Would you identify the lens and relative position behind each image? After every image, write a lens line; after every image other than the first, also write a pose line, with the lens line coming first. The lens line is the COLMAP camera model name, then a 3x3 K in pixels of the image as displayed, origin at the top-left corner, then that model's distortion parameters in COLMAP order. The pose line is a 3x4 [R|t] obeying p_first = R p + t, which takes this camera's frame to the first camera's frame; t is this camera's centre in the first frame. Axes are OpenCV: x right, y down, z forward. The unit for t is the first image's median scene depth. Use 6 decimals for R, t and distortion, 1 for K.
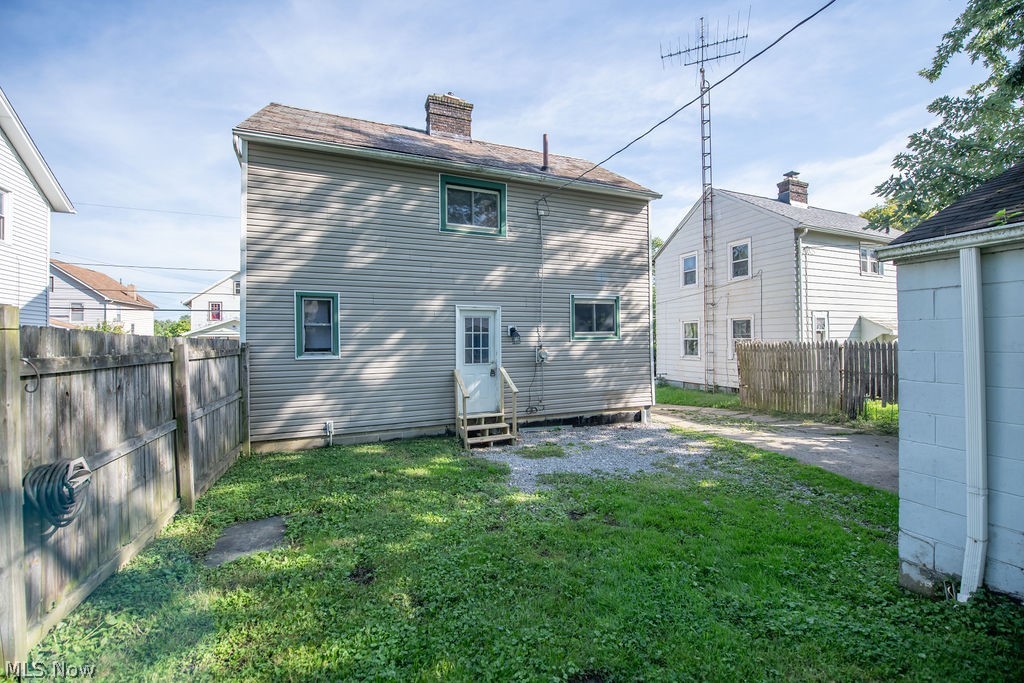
lens RADIAL K [[408.5, 0, 514.8], [0, 408.5, 336.8], [0, 0, 1]] dist [-0.011952, -0.000184]
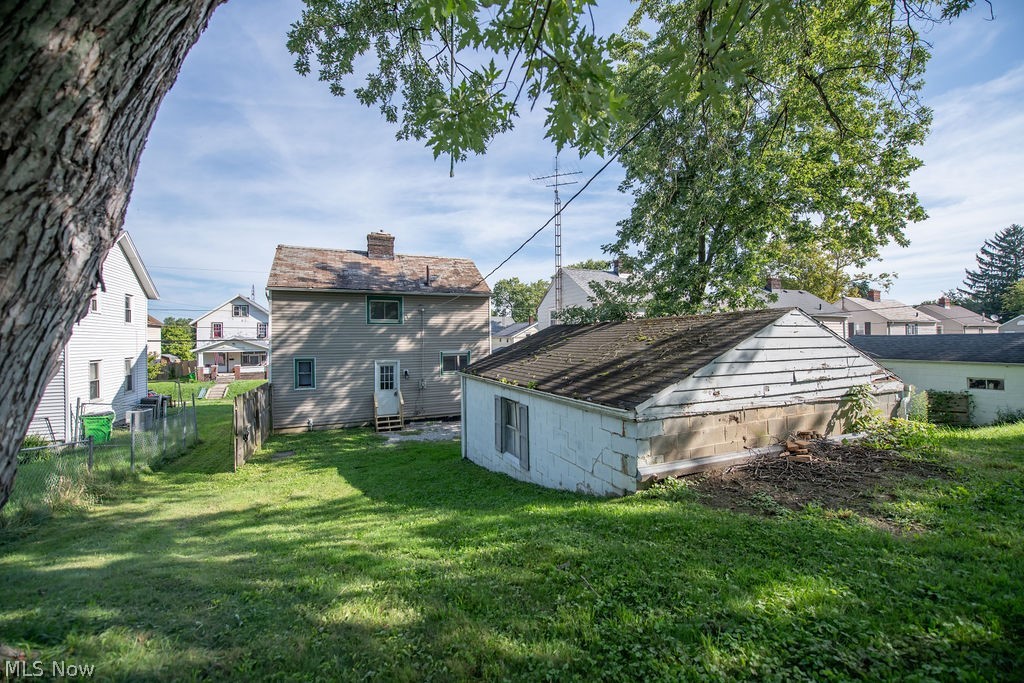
lens RADIAL K [[408.5, 0, 514.8], [0, 408.5, 336.8], [0, 0, 1]] dist [-0.011952, -0.000184]
pose [[0.999553, -0.000221, 0.029896, 0.462003], [0.000183, 0.999999, 0.001271, -0.190352], [-0.029896, -0.001265, 0.999552, -0.978057]]
